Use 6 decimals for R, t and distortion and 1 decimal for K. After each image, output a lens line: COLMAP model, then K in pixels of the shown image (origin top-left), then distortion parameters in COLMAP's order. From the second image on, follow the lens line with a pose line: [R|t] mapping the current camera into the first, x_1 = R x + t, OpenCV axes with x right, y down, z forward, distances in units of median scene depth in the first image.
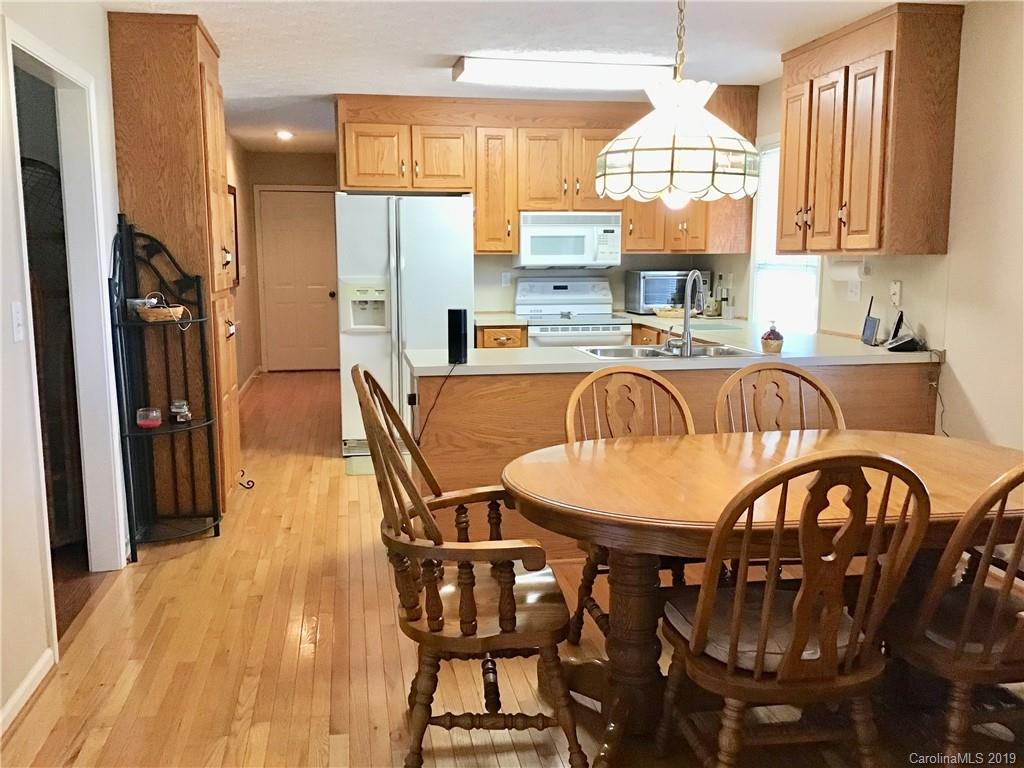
lens RADIAL K [[909.6, 0, 511.9], [0, 909.6, 388.9], [0, 0, 1]] dist [0.037951, -0.014908]
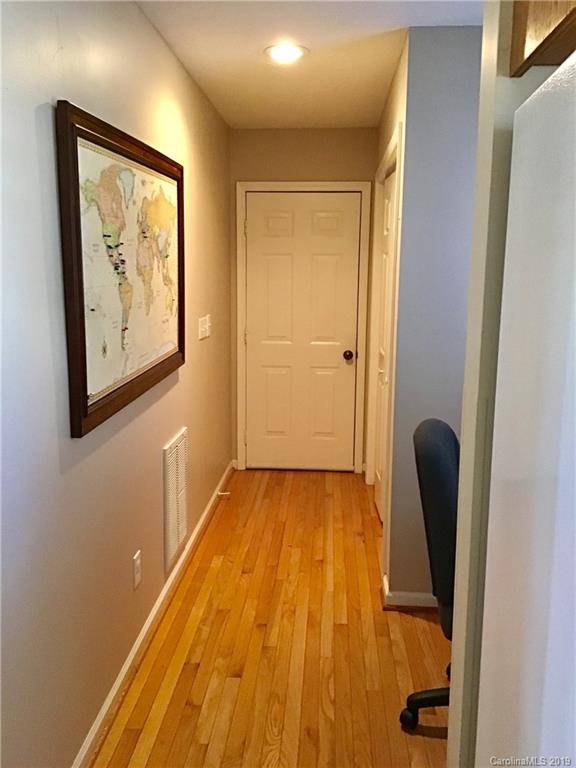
lens RADIAL K [[682.2, 0, 287.6], [0, 682.2, 383.1], [0, 0, 1]] dist [0.037951, -0.014908]
pose [[0.969126, 0.050048, -0.241435, -0.123130], [-0.046749, 0.998719, 0.019377, -0.091958], [0.242095, -0.007492, 0.970224, 0.533118]]
